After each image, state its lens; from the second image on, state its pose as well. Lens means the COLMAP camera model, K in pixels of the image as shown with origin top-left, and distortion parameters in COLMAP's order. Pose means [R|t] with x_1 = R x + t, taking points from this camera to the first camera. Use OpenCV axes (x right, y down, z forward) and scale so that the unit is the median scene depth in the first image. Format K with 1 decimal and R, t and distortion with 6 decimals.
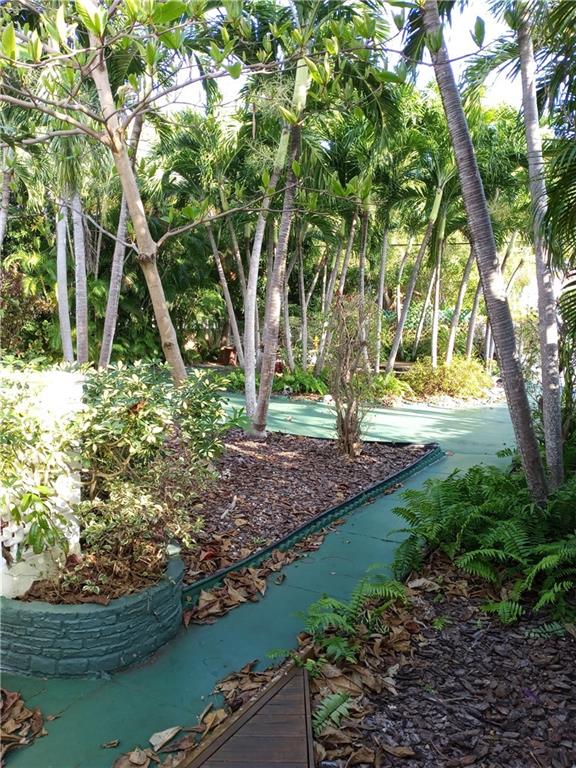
lens RADIAL K [[618.1, 0, 288.0], [0, 618.1, 384.0], [0, 0, 1]] dist [0.062153, -0.123835]
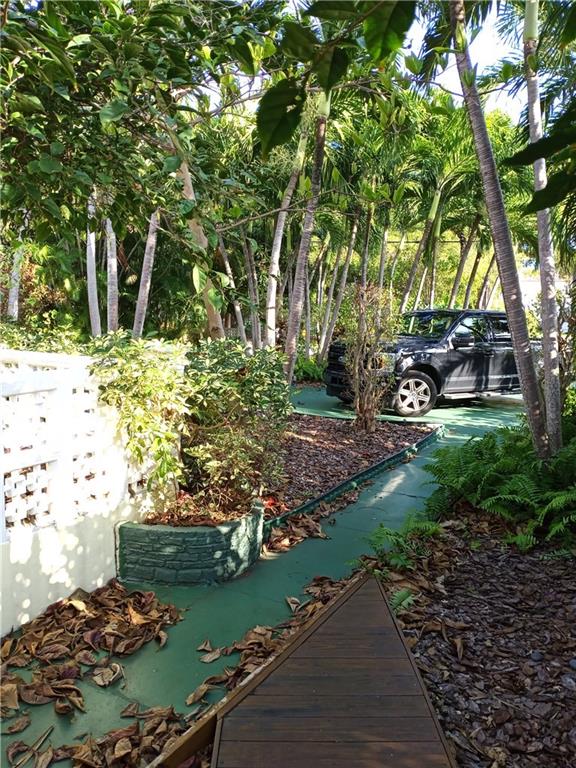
lens RADIAL K [[618.5, 0, 288.0], [0, 618.5, 384.0], [0, 0, 1]] dist [0.073133, -0.146618]
pose [[0.999377, 0.008206, 0.034312, -0.116419], [-0.008477, 0.999934, 0.007778, 0.032584], [-0.034246, -0.008064, 0.999381, -0.159473]]
